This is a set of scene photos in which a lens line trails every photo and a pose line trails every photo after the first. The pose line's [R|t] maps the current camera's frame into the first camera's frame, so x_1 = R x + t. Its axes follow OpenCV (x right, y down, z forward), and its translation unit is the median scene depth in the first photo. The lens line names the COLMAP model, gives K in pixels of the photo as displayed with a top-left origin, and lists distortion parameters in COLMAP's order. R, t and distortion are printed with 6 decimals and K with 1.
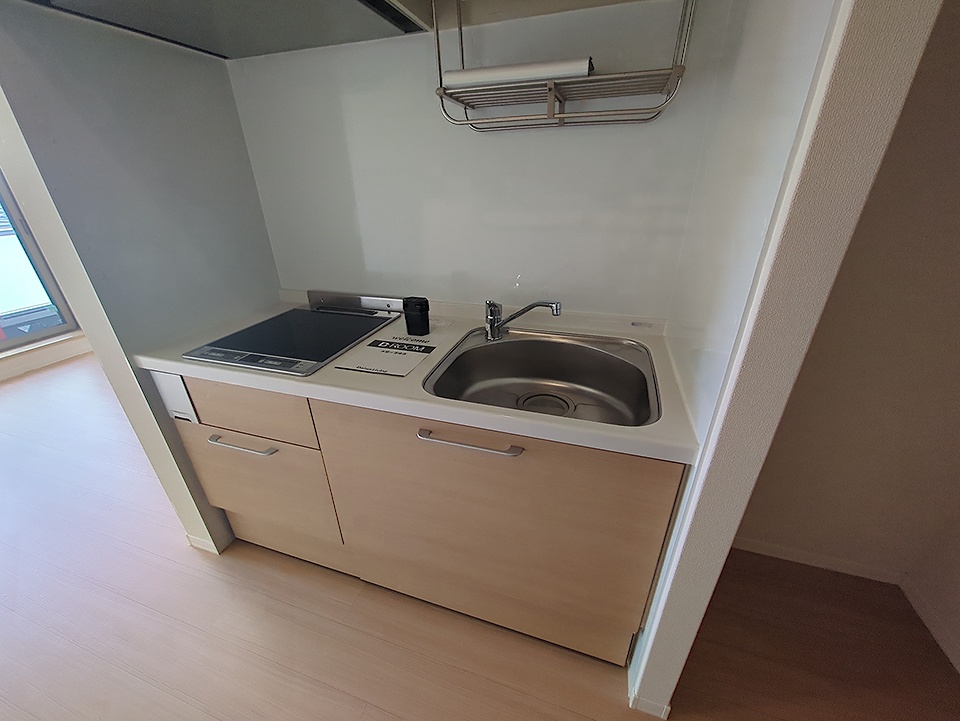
lens RADIAL K [[378.4, 0, 480.0], [0, 378.4, 360.5], [0, 0, 1]] dist [-0.000306, 0.000525]
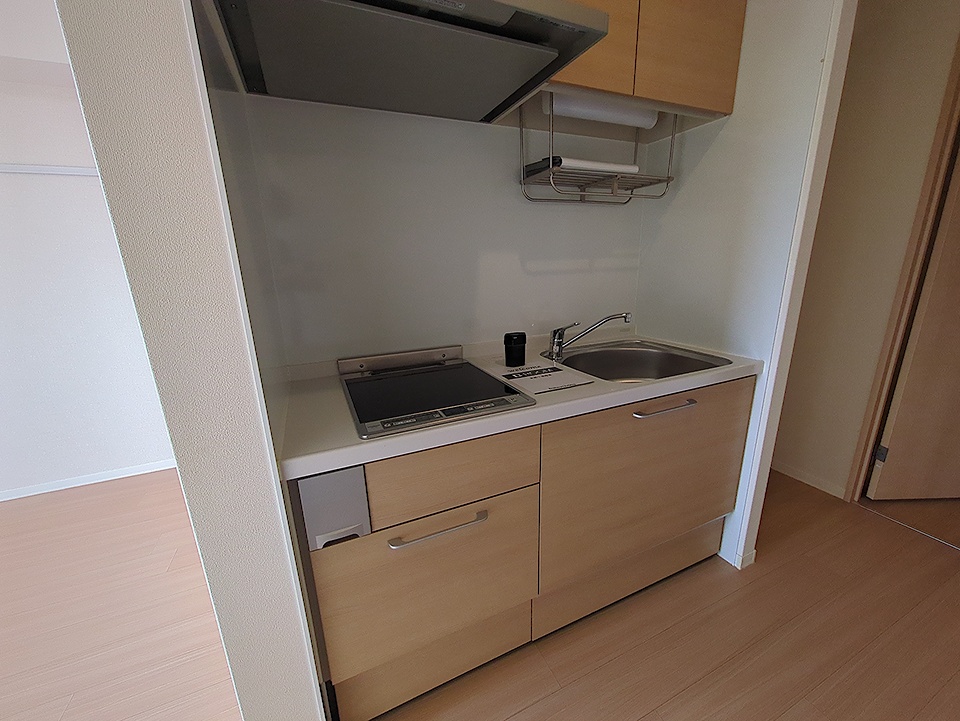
lens RADIAL K [[378.4, 0, 480.0], [0, 378.4, 360.5], [0, 0, 1]] dist [-0.000306, 0.000525]
pose [[0.746250, -0.176290, 0.641898, -1.052852], [0.301599, 0.949183, -0.089947, -0.019370], [-0.593421, 0.260718, 0.761497, 0.252919]]
